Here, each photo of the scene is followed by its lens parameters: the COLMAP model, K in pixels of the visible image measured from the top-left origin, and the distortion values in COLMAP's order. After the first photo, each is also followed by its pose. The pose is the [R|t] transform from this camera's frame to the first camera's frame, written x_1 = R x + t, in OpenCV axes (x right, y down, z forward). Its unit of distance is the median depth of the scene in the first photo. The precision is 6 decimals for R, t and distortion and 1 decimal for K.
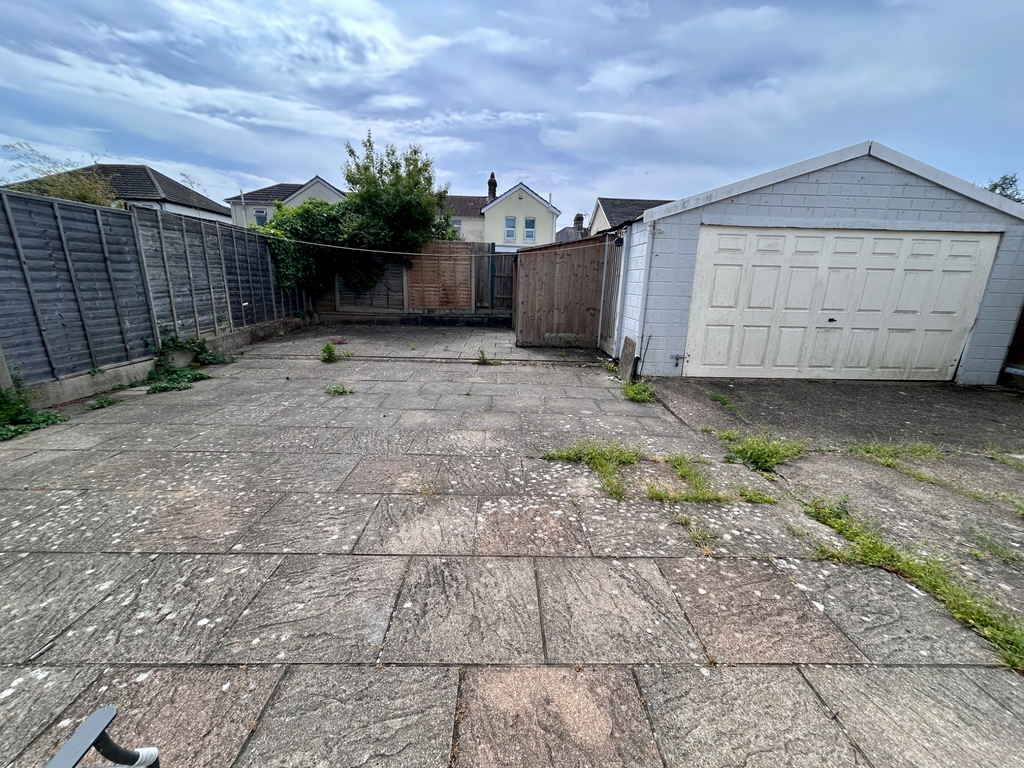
lens RADIAL K [[413.8, 0, 512.3], [0, 413.8, 386.0], [0, 0, 1]] dist [-0.000793, 0.000111]
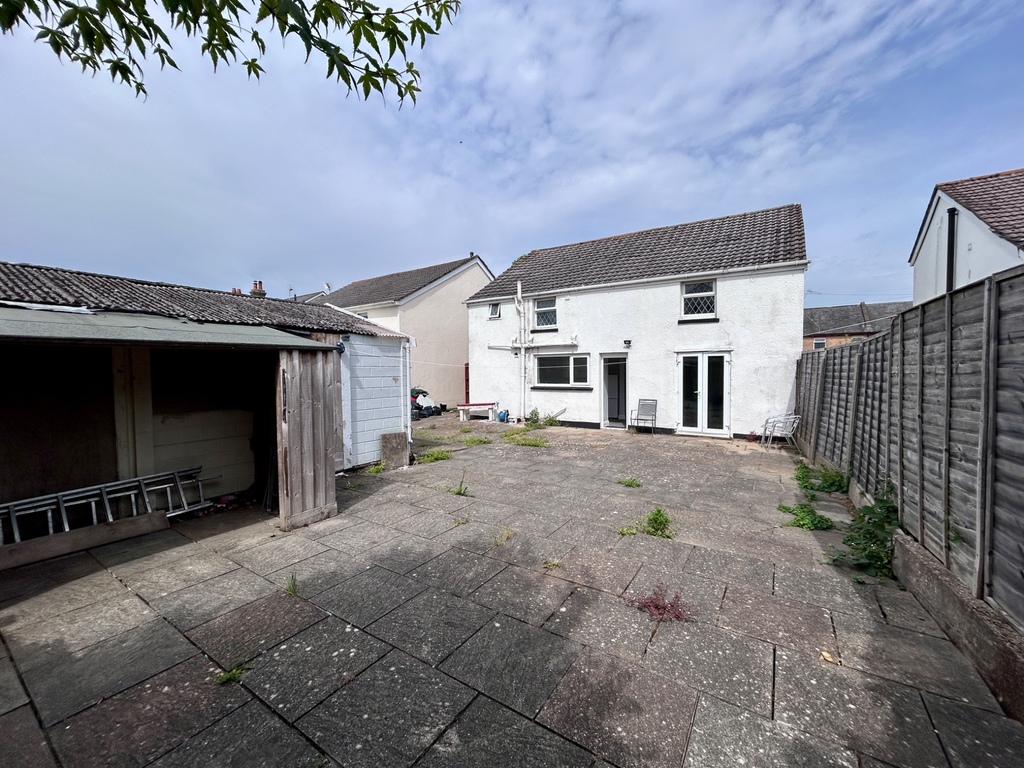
lens RADIAL K [[413.8, 0, 508.8], [0, 413.8, 385.5], [0, 0, 1]] dist [-0.000793, 0.000111]
pose [[-0.823665, -0.045022, 0.565286, -0.890378], [0.122006, 0.959429, 0.254186, -0.686420], [-0.553796, 0.278333, -0.784755, 2.310028]]
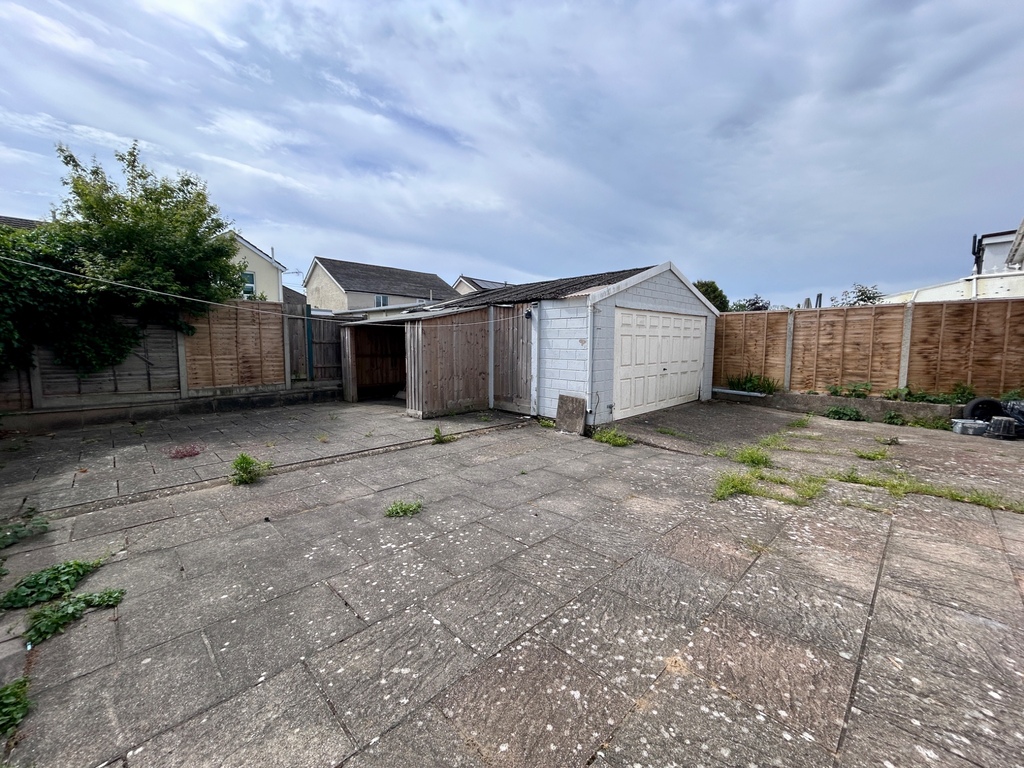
lens RADIAL K [[413.8, 0, 513.2], [0, 413.8, 383.8], [0, 0, 1]] dist [-0.000793, 0.000111]
pose [[0.728210, -0.090879, 0.679302, -0.843347], [0.183348, 0.980875, -0.065325, -0.137731], [-0.660374, 0.172119, 0.730946, 0.330175]]
